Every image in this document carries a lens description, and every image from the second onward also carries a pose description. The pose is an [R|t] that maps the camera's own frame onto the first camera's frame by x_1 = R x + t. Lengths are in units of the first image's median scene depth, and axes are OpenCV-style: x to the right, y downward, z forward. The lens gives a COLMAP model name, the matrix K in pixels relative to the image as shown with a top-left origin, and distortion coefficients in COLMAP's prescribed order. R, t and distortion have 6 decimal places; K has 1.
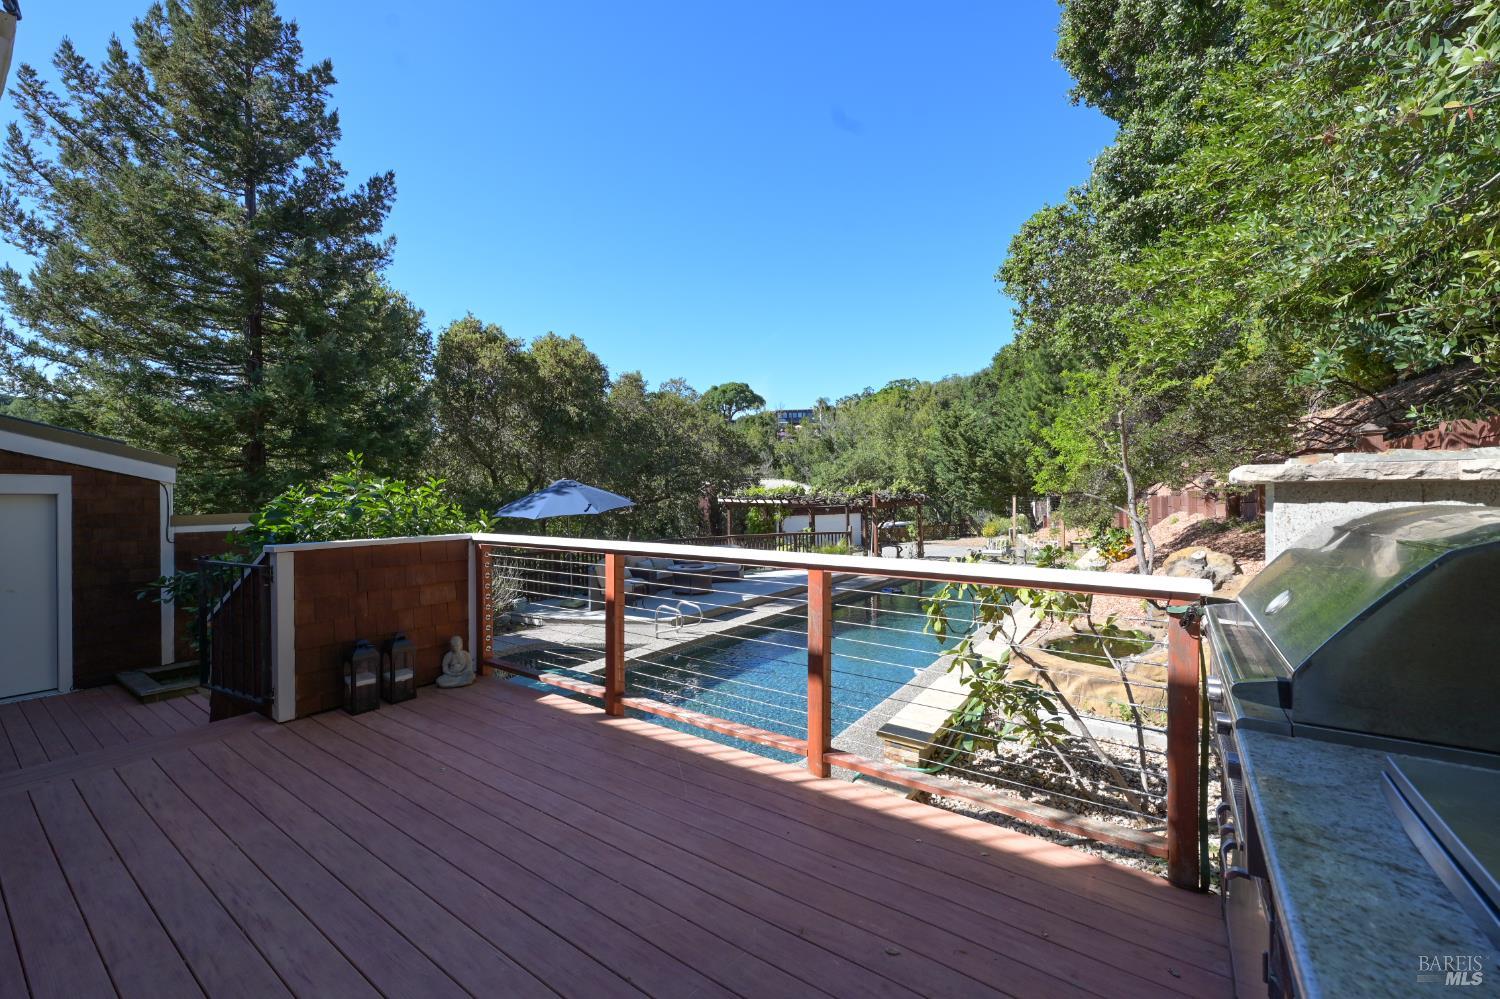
lens RADIAL K [[599.0, 0, 759.0], [0, 599.0, 486.5], [0, 0, 1]] dist [-0.000108, -0.000242]
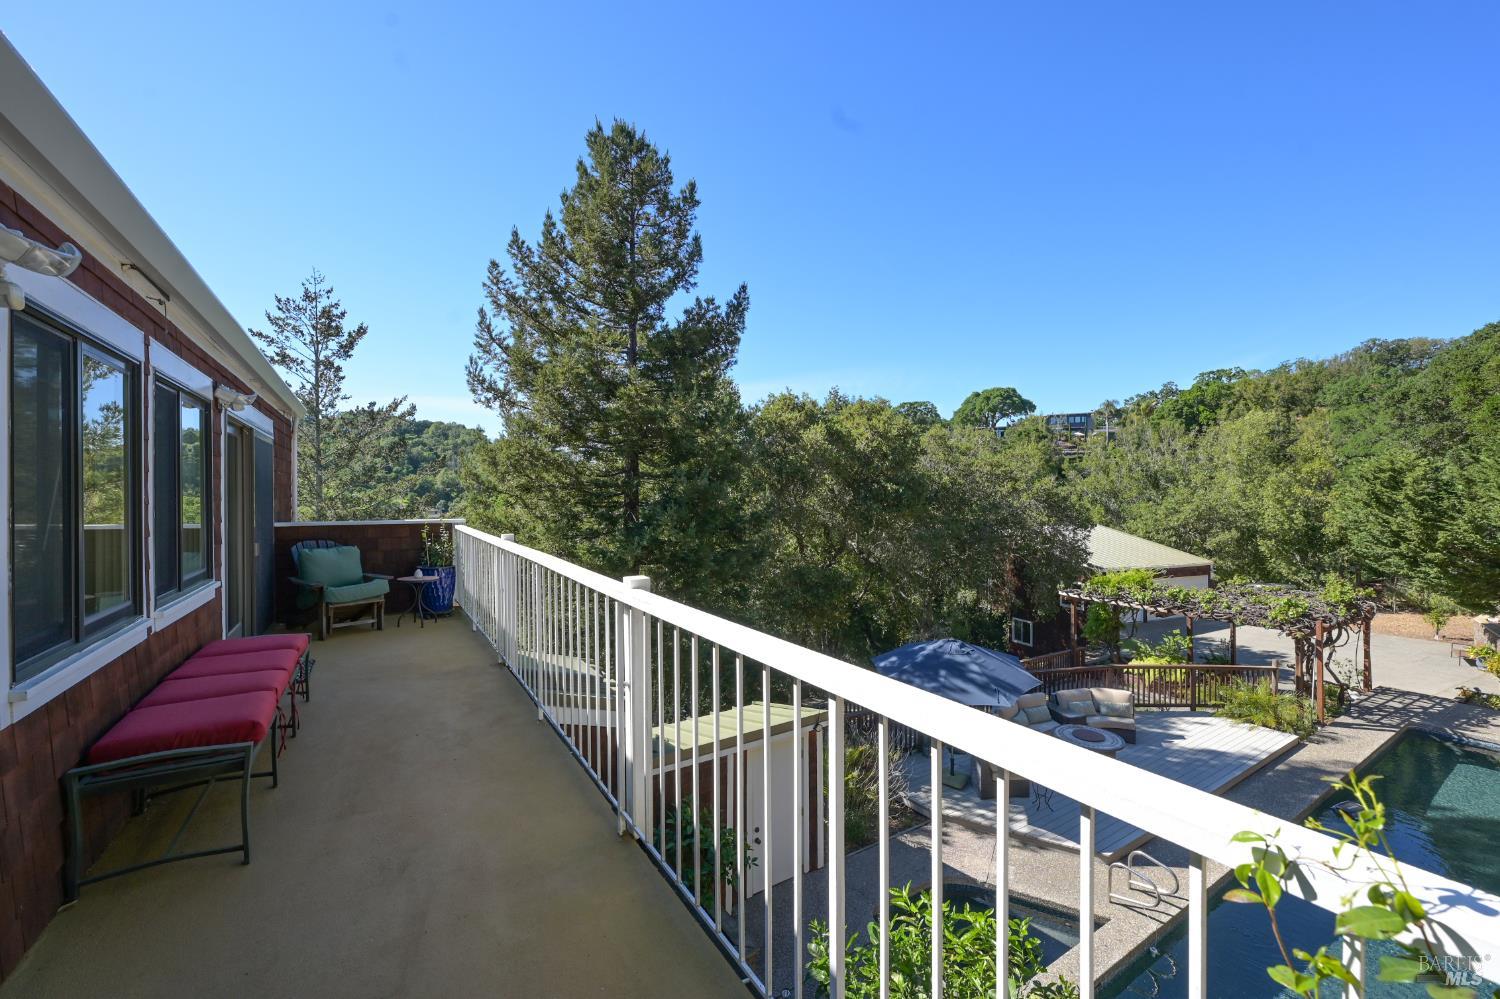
lens RADIAL K [[599.0, 0, 761.2], [0, 599.0, 502.0], [0, 0, 1]] dist [-0.000108, -0.000242]
pose [[0.925084, 0.015600, -0.379442, -0.142353], [-0.004010, 0.999501, 0.031317, -0.132510], [0.379741, -0.027450, 0.924686, 0.054109]]
